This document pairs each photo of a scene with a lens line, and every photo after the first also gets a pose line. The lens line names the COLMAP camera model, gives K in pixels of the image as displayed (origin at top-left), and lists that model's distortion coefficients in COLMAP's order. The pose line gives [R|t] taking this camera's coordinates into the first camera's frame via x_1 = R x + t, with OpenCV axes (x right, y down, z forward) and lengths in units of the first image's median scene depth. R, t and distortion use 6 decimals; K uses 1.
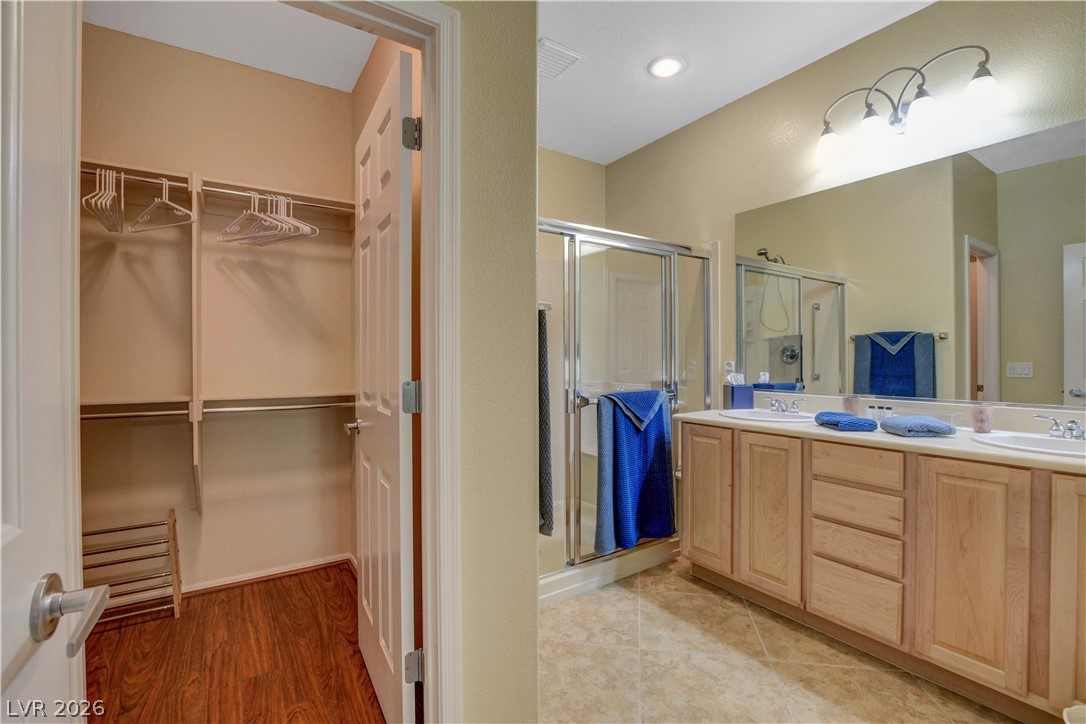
lens RADIAL K [[484.6, 0, 541.1], [0, 484.6, 360.1], [0, 0, 1]] dist [-0.025688, 0.002500]
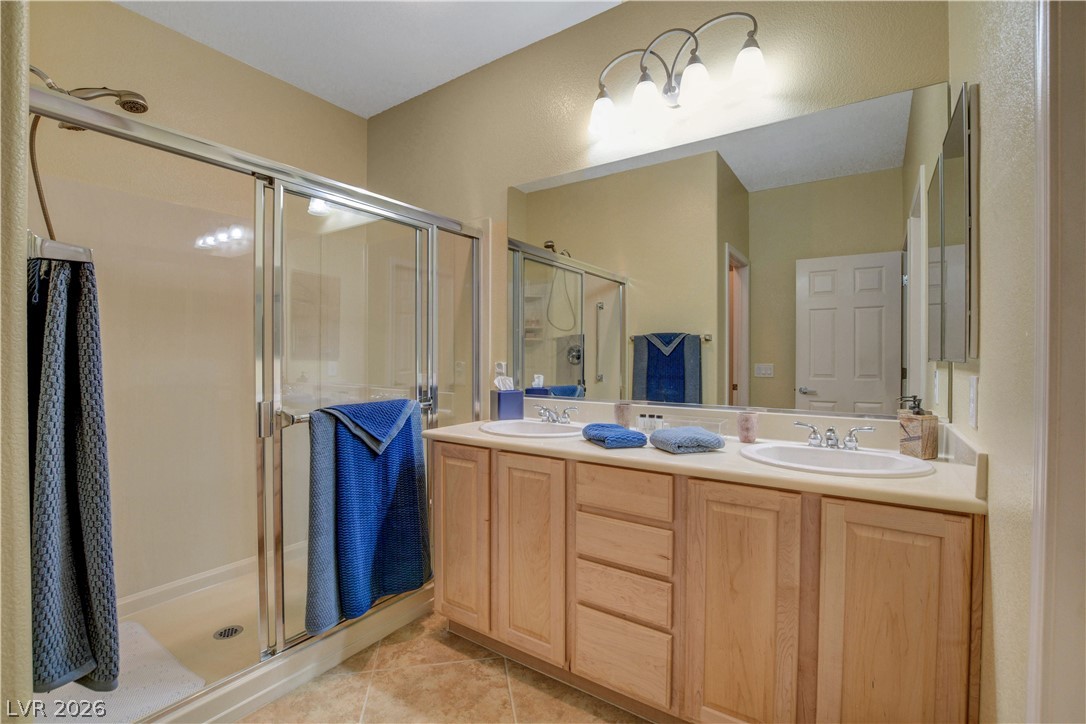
lens RADIAL K [[484.6, 0, 545.6], [0, 484.6, 361.5], [0, 0, 1]] dist [-0.025688, 0.002500]
pose [[0.927112, 0.003711, 0.374766, 0.183913], [-0.005105, 0.999983, 0.002728, -0.001099], [-0.374750, -0.004442, 0.927115, 0.235557]]
